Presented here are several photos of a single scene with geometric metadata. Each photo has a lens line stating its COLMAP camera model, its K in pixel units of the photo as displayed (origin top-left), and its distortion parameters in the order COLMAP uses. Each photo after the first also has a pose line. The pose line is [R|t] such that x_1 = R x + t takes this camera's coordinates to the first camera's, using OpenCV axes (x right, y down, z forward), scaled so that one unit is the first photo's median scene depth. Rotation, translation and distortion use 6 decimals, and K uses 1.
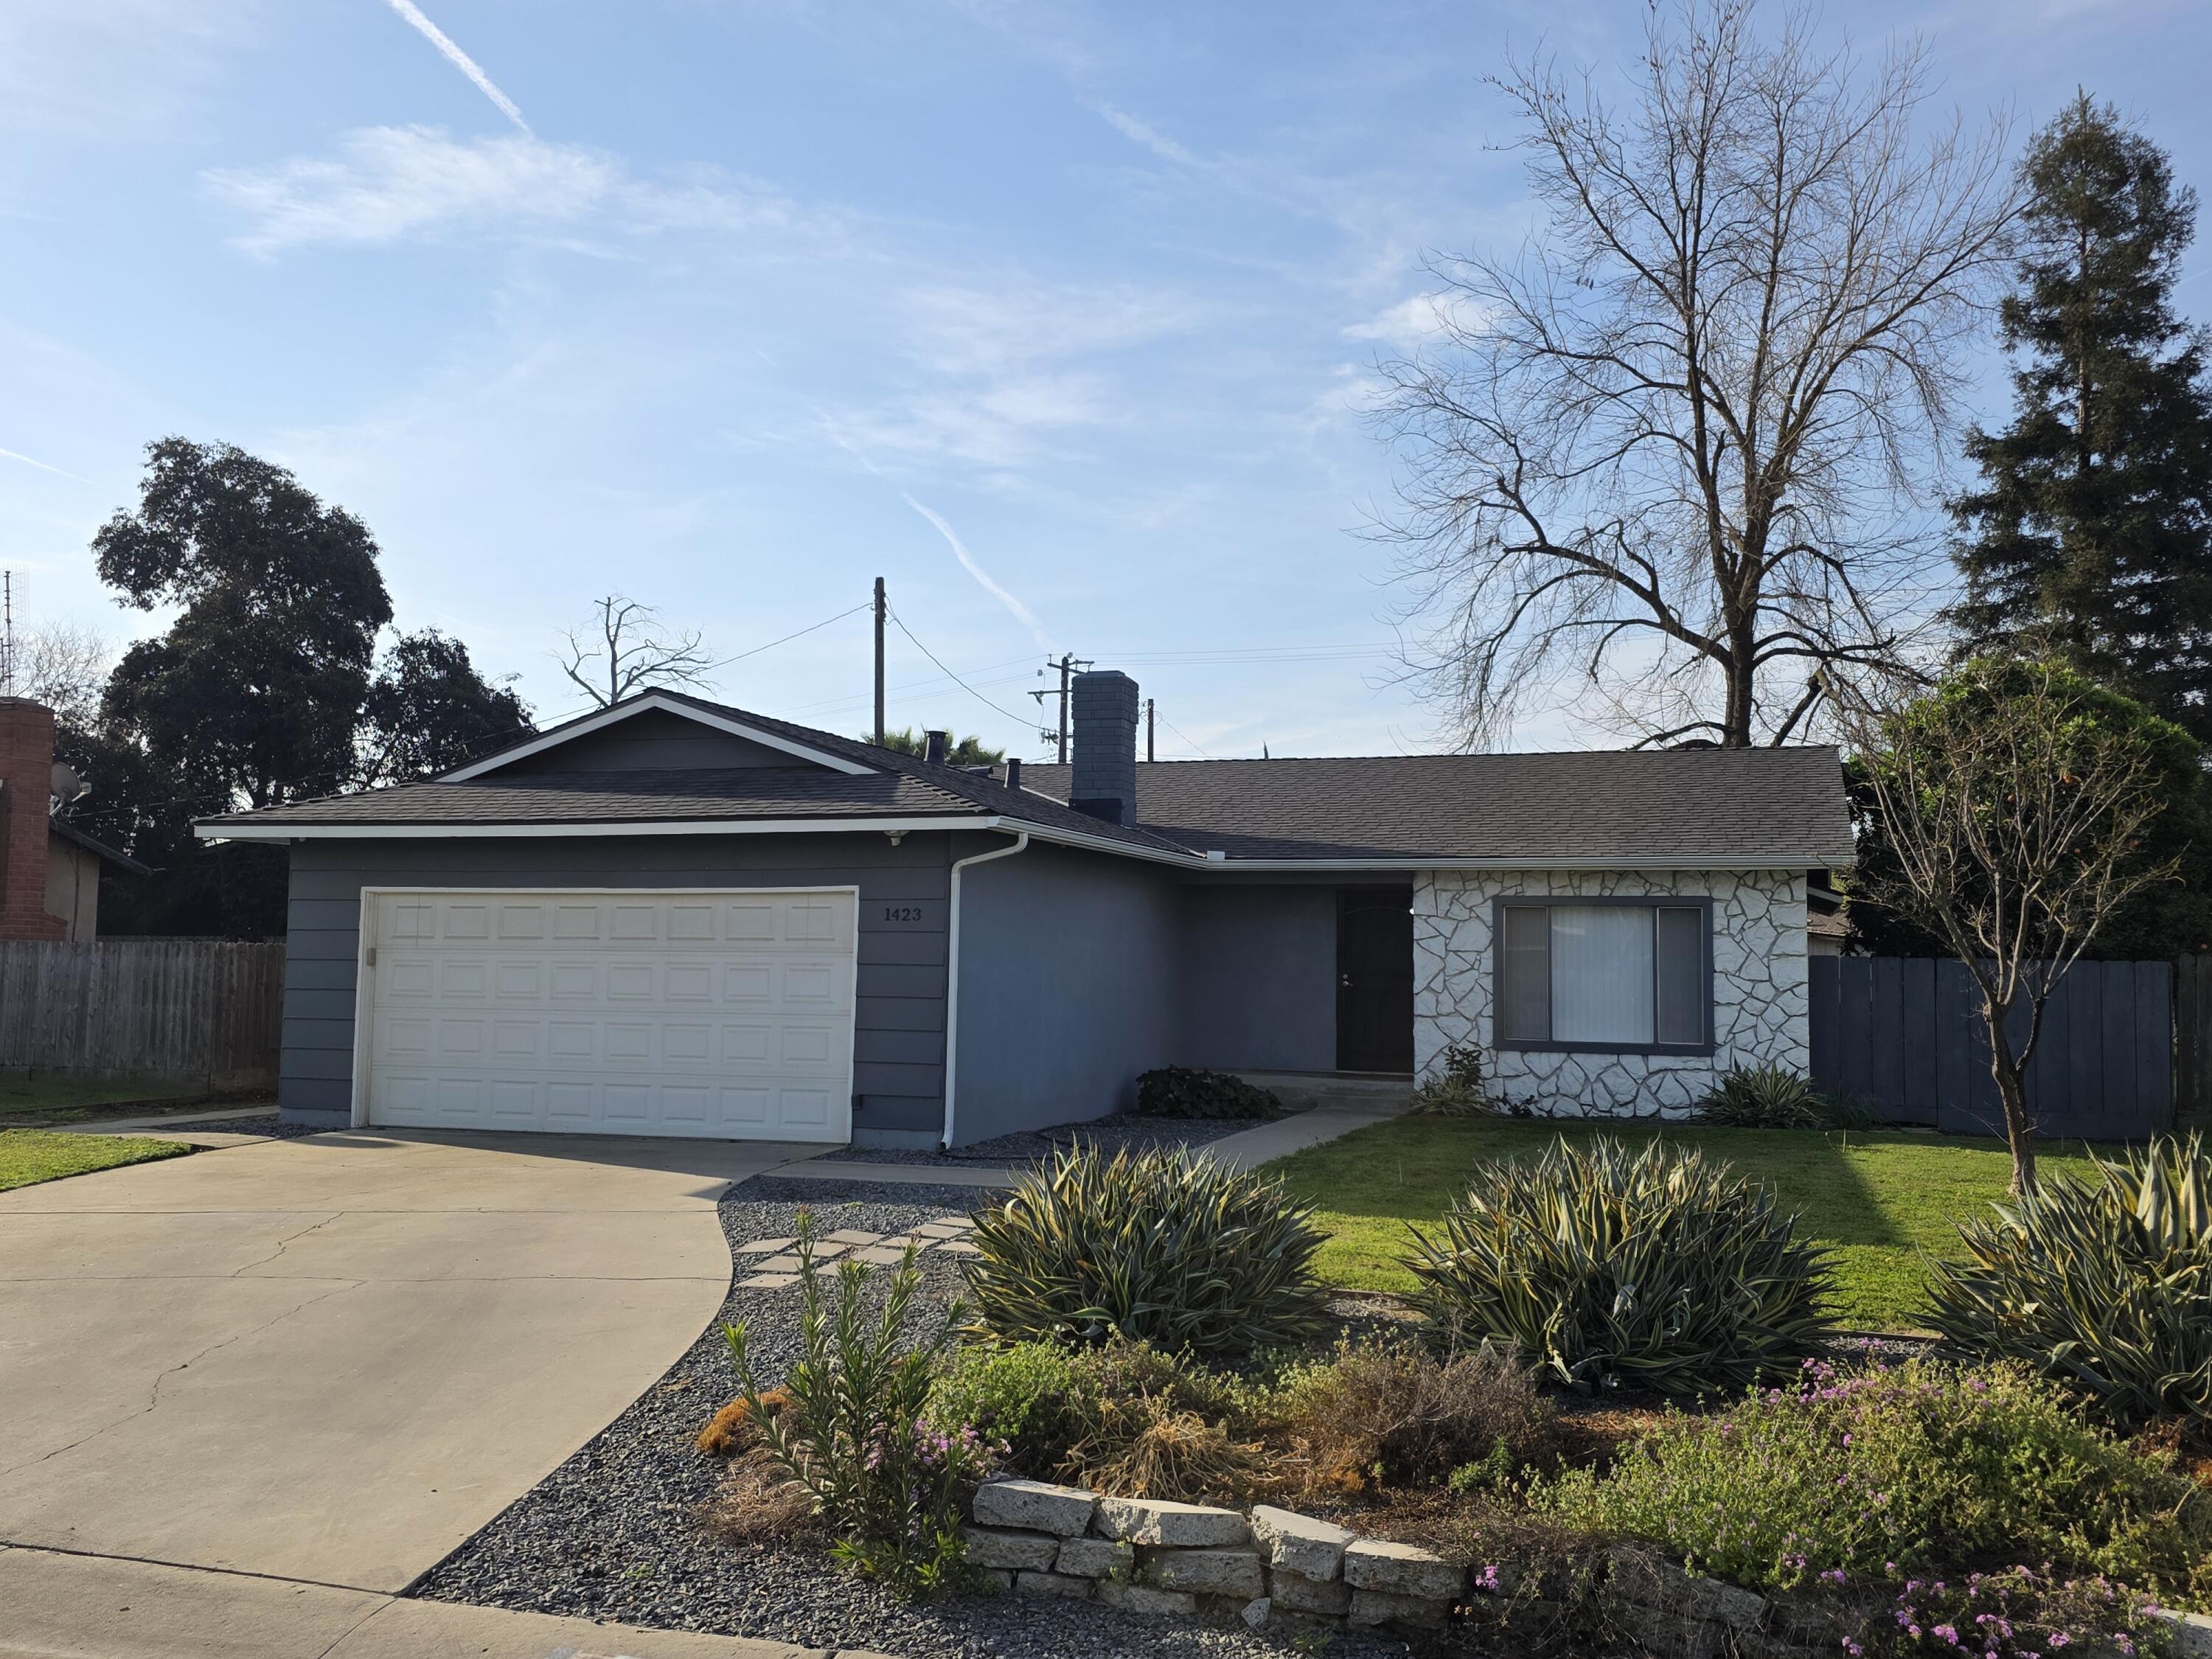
lens RADIAL K [[1944.6, 0, 1106.9], [0, 1944.6, 877.9], [0, 0, 1]] dist [0.065772, -0.081999]
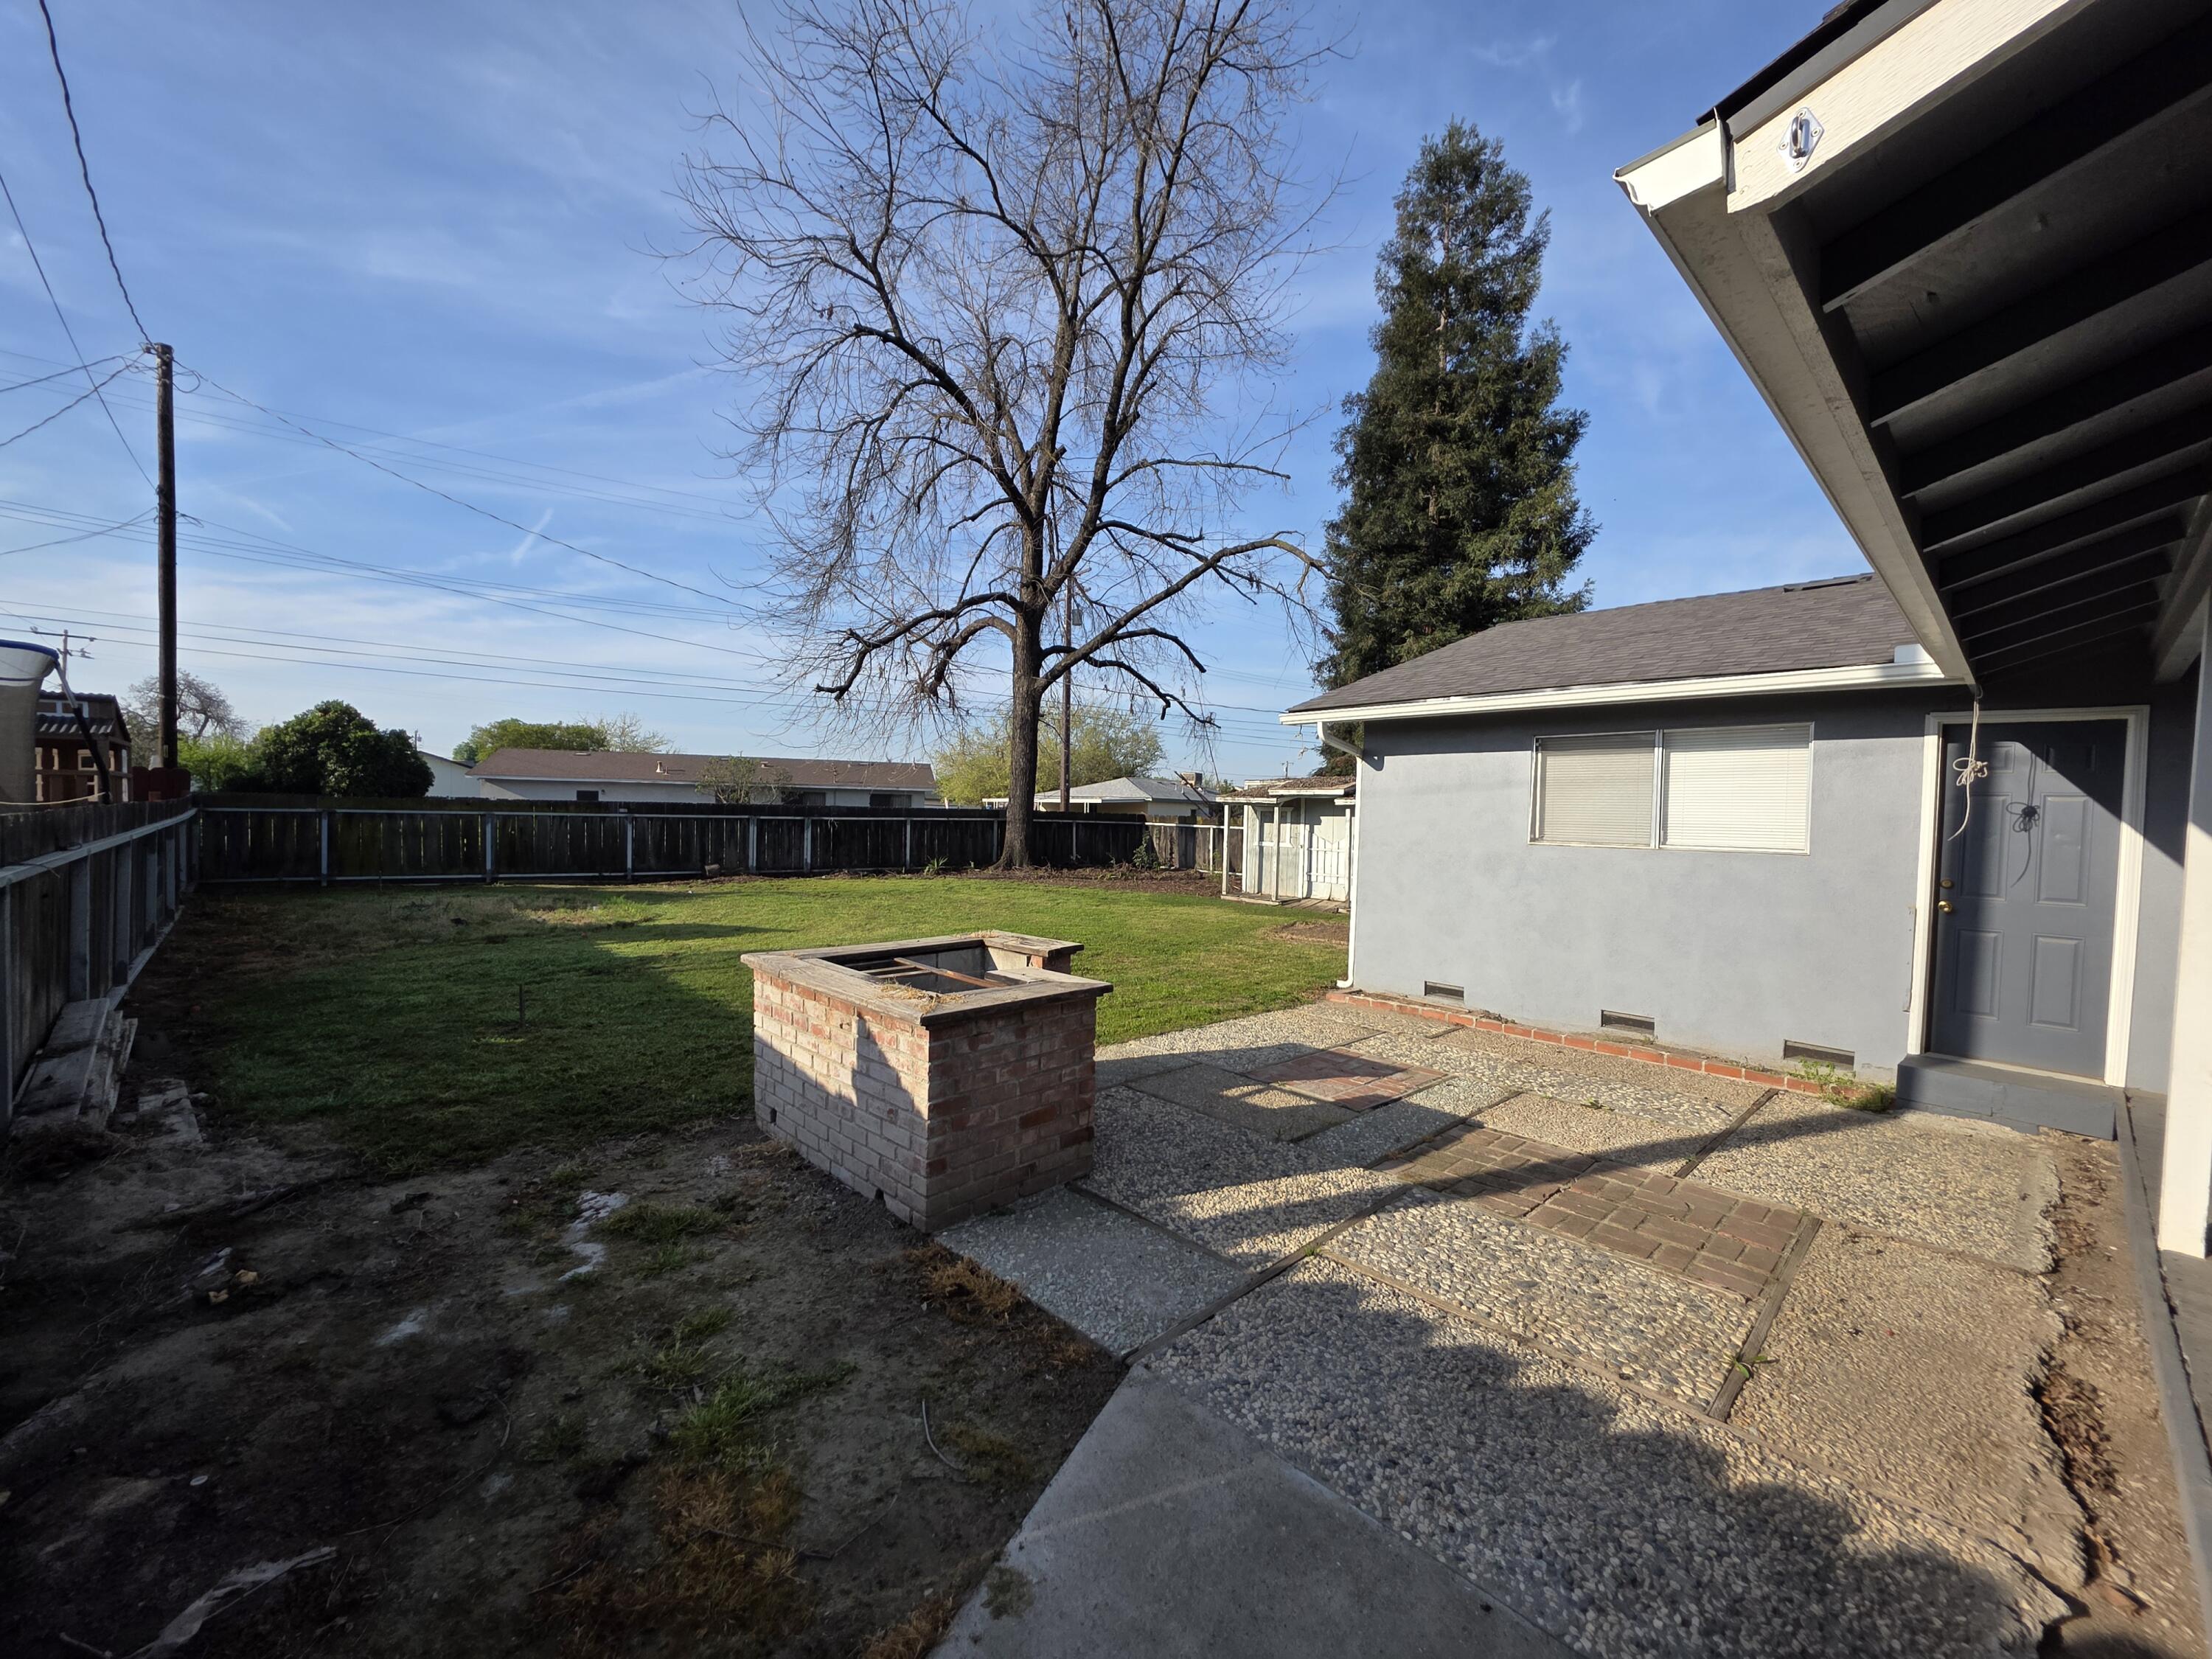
lens RADIAL K [[875.7, 0, 1106.0], [0, 875.7, 829.5], [0, 0, 1]] dist [0.007863, -0.000339]
pose [[0.477680, -0.024709, 0.878187, -0.214221], [-0.057613, 0.996572, 0.059378, 0.059543], [-0.876643, -0.078959, 0.474618, 1.614989]]
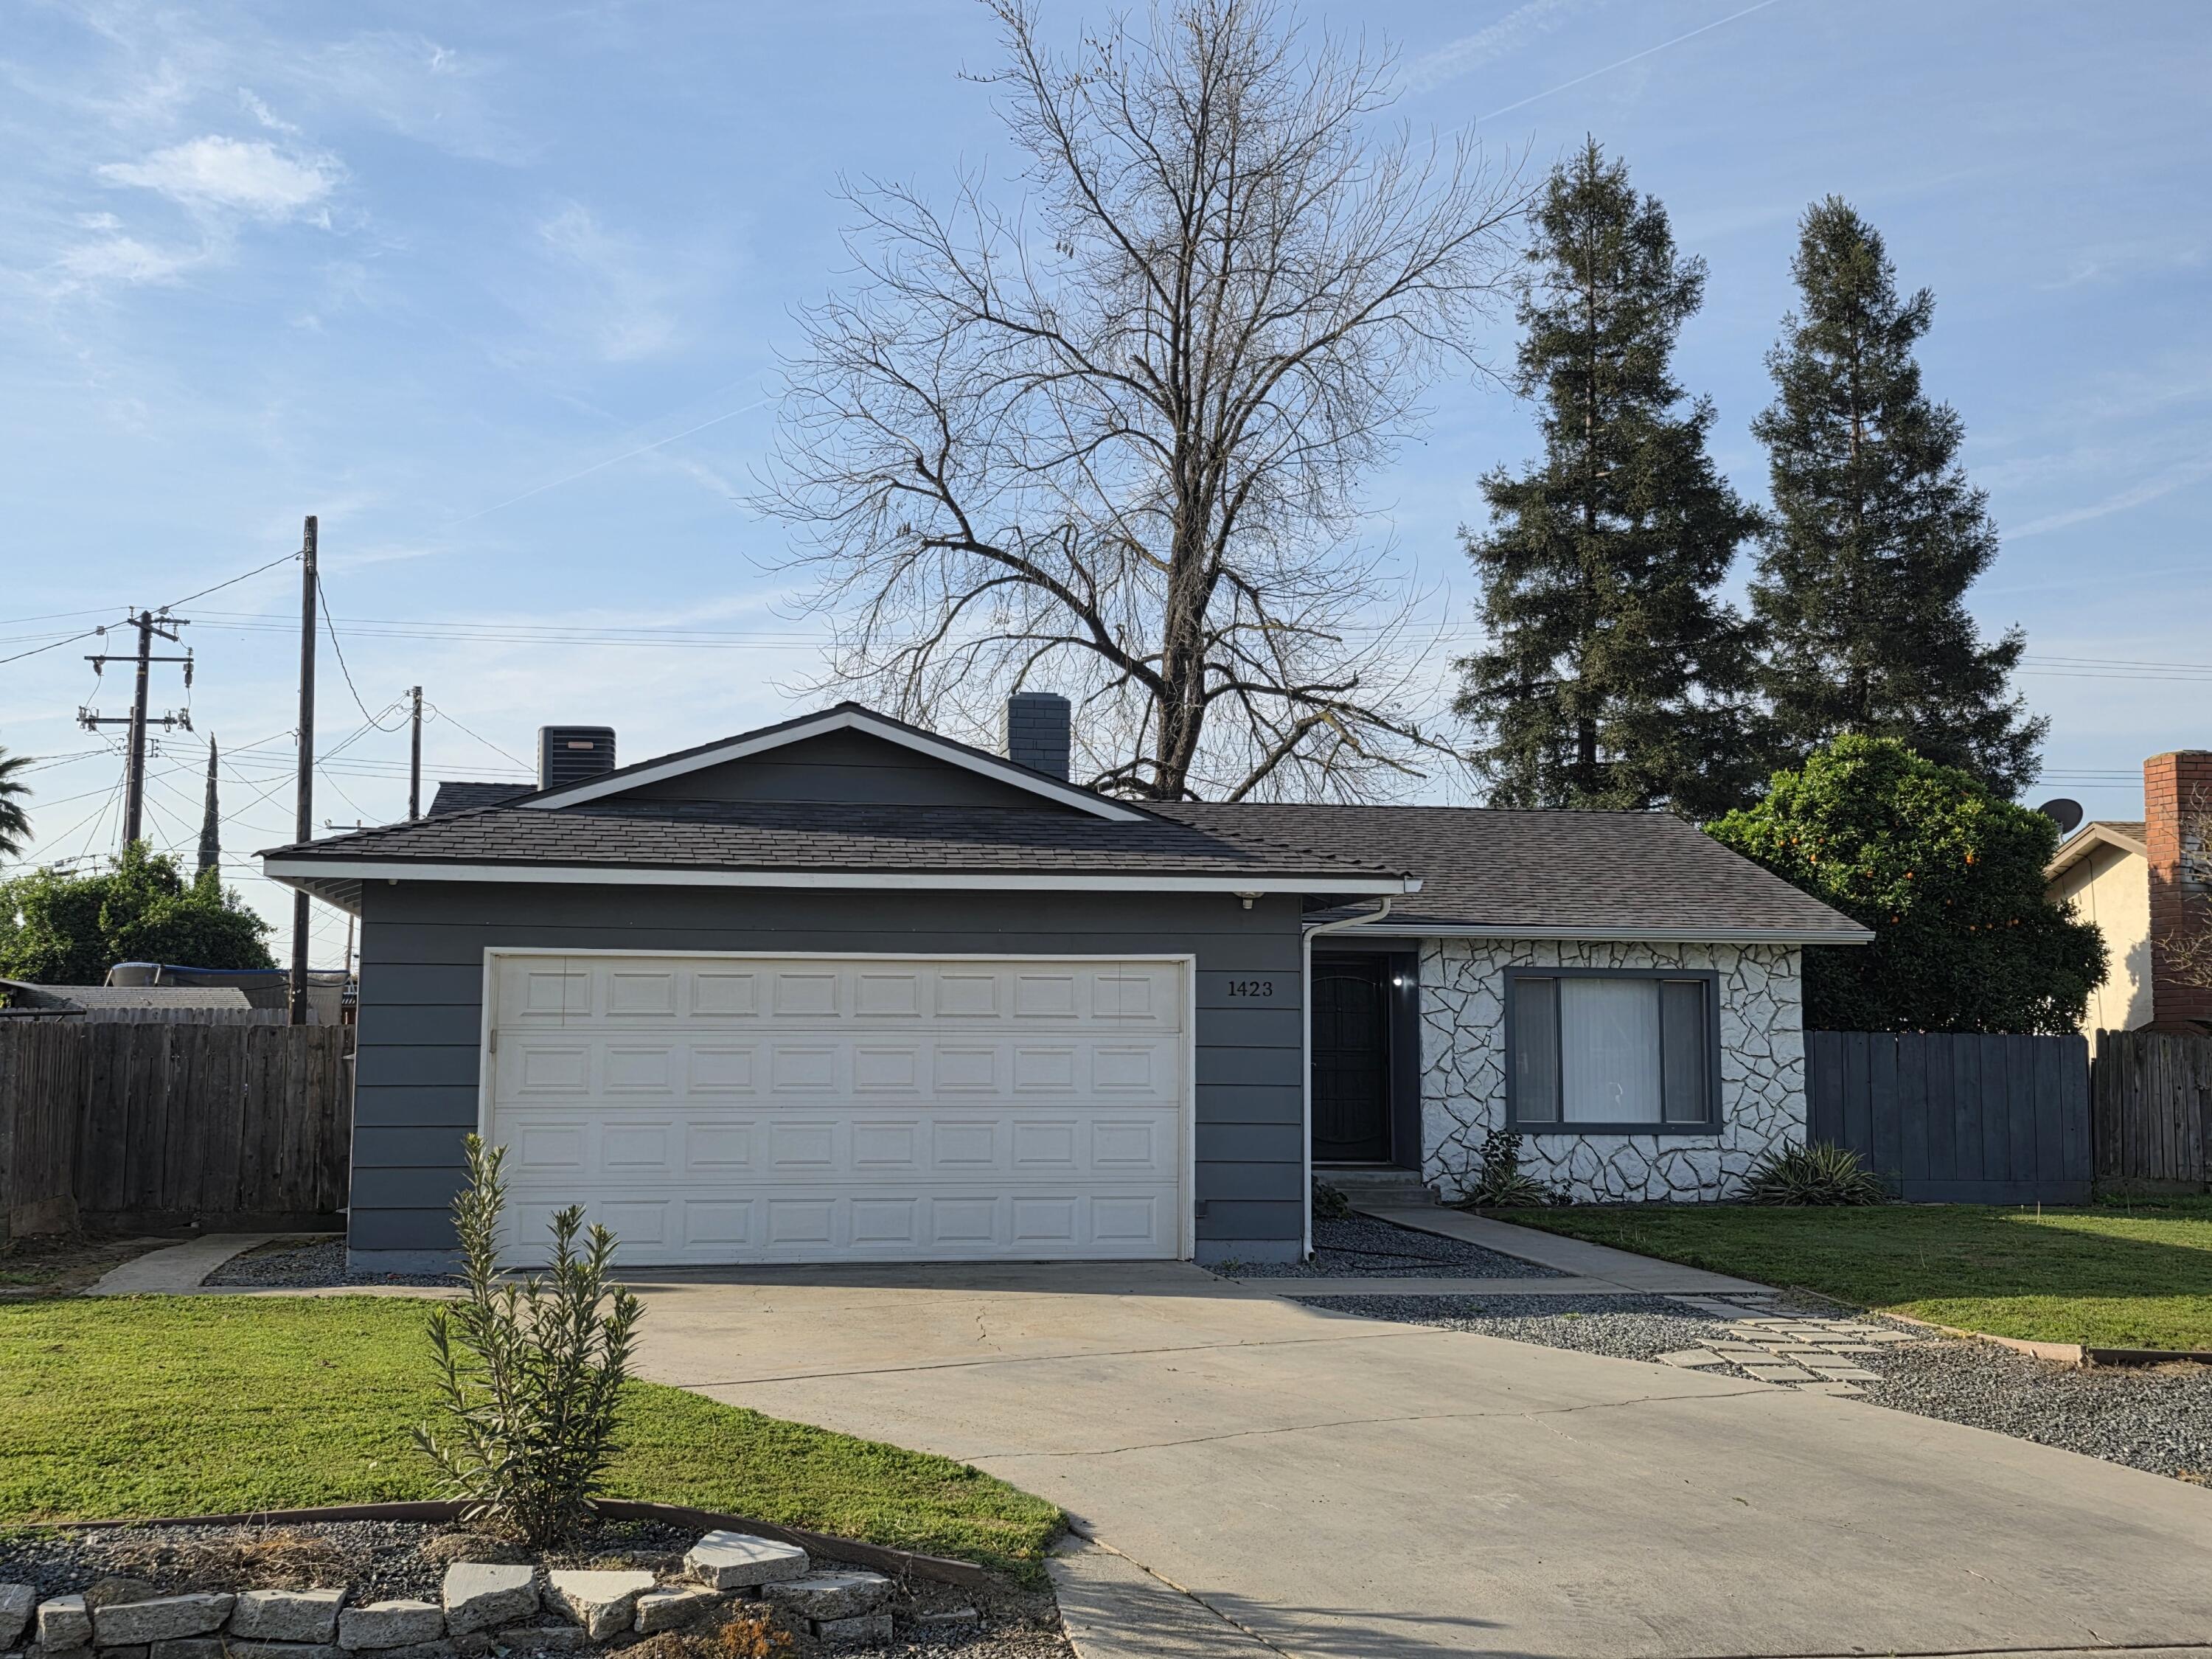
lens RADIAL K [[2502.3, 0, 1106.0], [0, 2502.3, 829.5], [0, 0, 1]] dist [0.093430, -0.012801]
pose [[0.878963, 0.033855, 0.475687, -0.545699], [-0.016490, 0.999038, -0.040632, -0.004324], [-0.476605, 0.027870, 0.878675, 0.040478]]
